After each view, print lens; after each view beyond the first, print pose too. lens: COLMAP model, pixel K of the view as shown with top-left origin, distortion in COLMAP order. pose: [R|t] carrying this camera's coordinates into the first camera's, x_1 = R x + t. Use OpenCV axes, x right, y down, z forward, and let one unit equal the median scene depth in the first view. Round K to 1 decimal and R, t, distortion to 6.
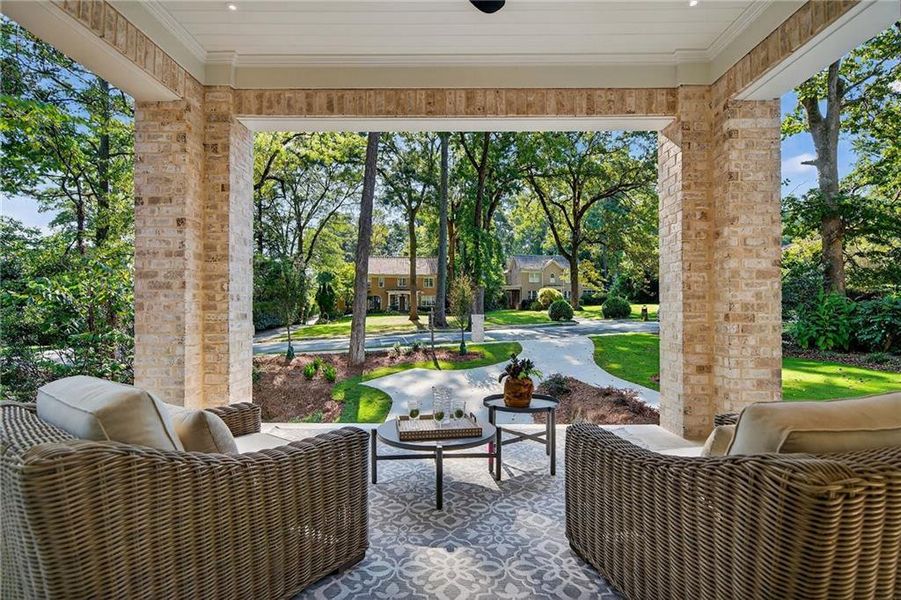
lens RADIAL K [[374.3, 0, 451.0], [0, 374.3, 301.8], [0, 0, 1]] dist [-0.001311, 0.000005]
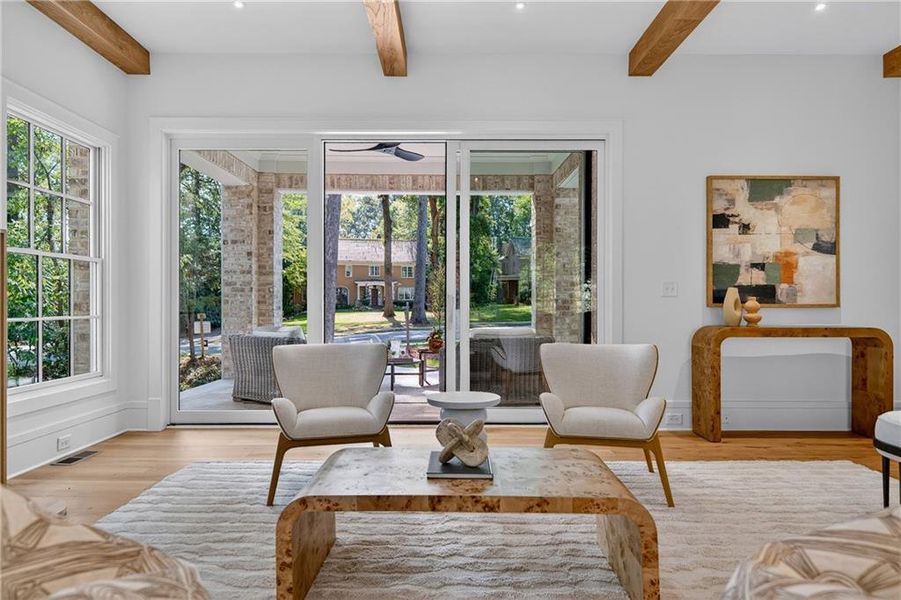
lens RADIAL K [[473.5, 0, 449.5], [0, 473.5, 299.5], [0, 0, 1]] dist [0.000215, -0.000071]
pose [[0.999624, -0.000677, 0.027404, 0.150898], [0.000400, 0.999949, 0.010093, -0.019064], [-0.027410, -0.010078, 0.999573, -1.184139]]
